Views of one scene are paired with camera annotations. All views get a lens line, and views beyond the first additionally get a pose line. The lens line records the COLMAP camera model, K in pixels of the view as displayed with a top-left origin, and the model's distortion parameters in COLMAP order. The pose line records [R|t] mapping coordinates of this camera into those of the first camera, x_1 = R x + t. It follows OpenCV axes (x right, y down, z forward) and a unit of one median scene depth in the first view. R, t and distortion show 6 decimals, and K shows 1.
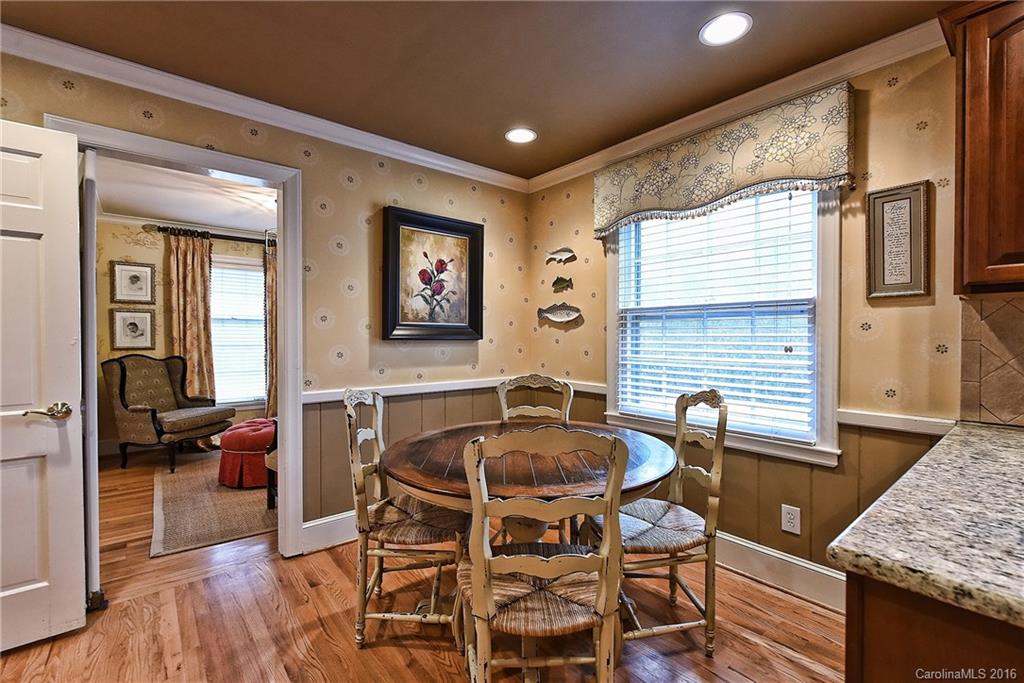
lens RADIAL K [[451.1, 0, 514.7], [0, 451.1, 341.8], [0, 0, 1]] dist [-0.002161, -0.000283]
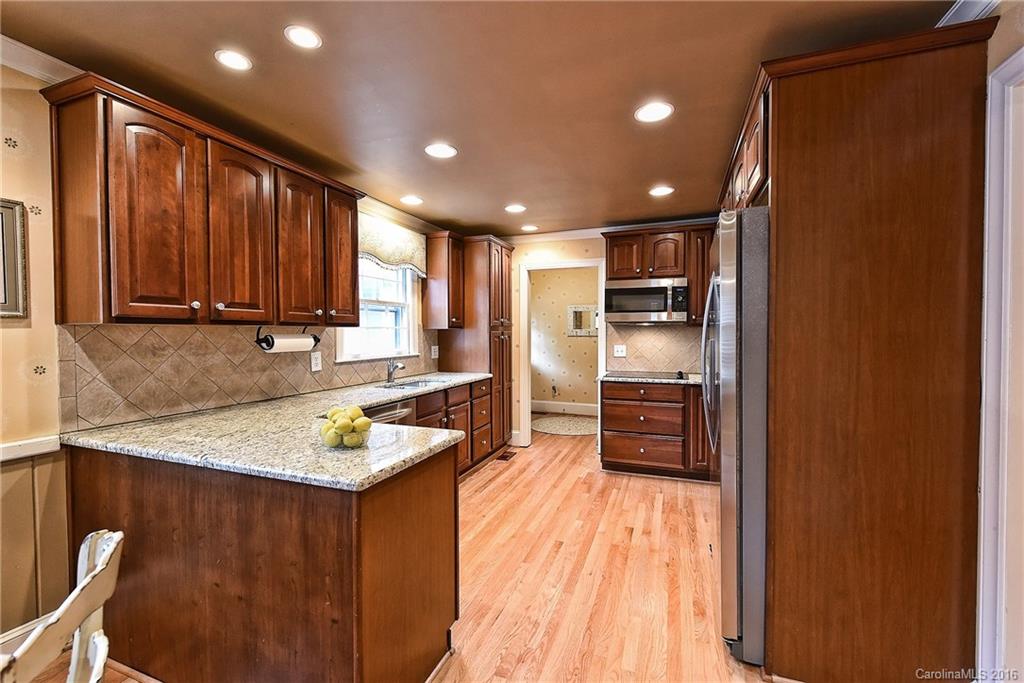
lens RADIAL K [[427.8, 0, 513.5], [0, 427.8, 338.1], [0, 0, 1]] dist [0.000271, -0.000114]
pose [[-0.480840, -0.008709, 0.876765, -0.248507], [0.017213, 0.999664, 0.019370, -0.032827], [-0.876639, 0.024405, -0.480529, 0.286791]]
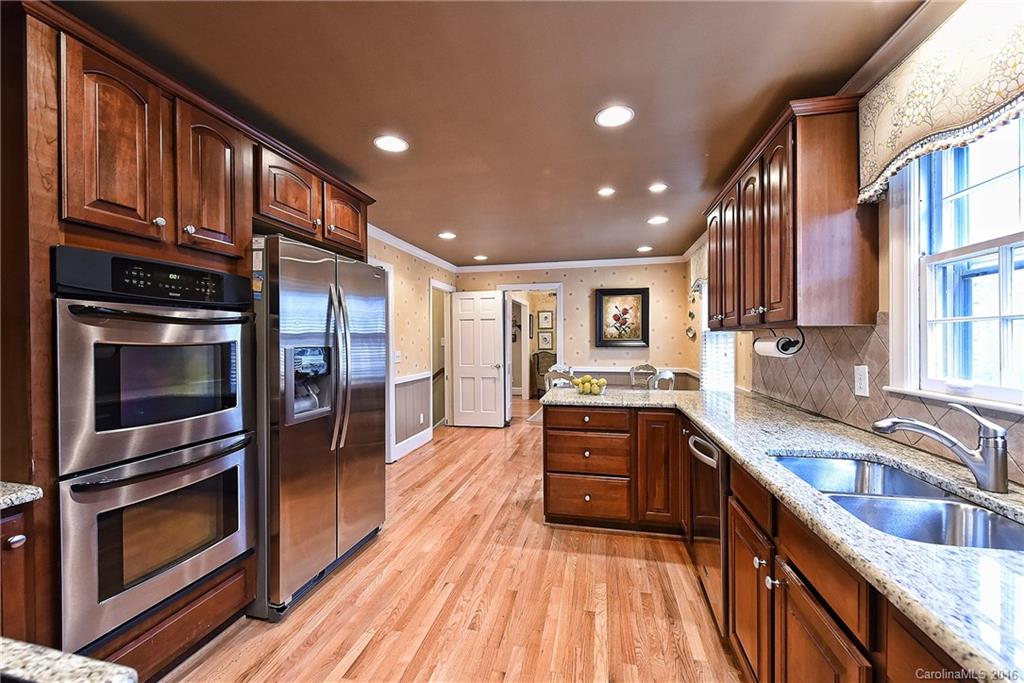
lens RADIAL K [[404.7, 0, 511.8], [0, 404.7, 342.2], [0, 0, 1]] dist [-0.003135, -0.000202]
pose [[0.602795, 0.000479, -0.797896, 0.978688], [-0.003069, 0.999994, -0.001718, -0.021189], [0.797890, 0.003485, 0.602793, -0.522791]]
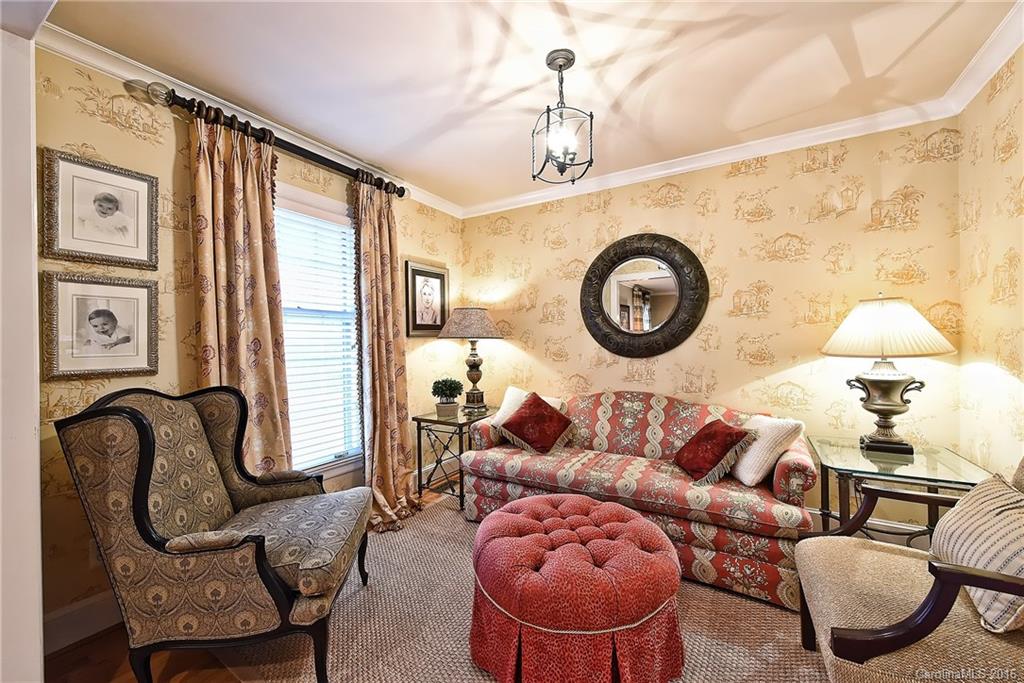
lens RADIAL K [[404.7, 0, 510.5], [0, 404.7, 342.6], [0, 0, 1]] dist [-0.003135, -0.000202]
pose [[0.944844, -0.010901, 0.327339, -0.901591], [0.014893, 0.999842, -0.009692, -0.006444], [-0.327181, 0.014033, 0.944857, 0.779571]]
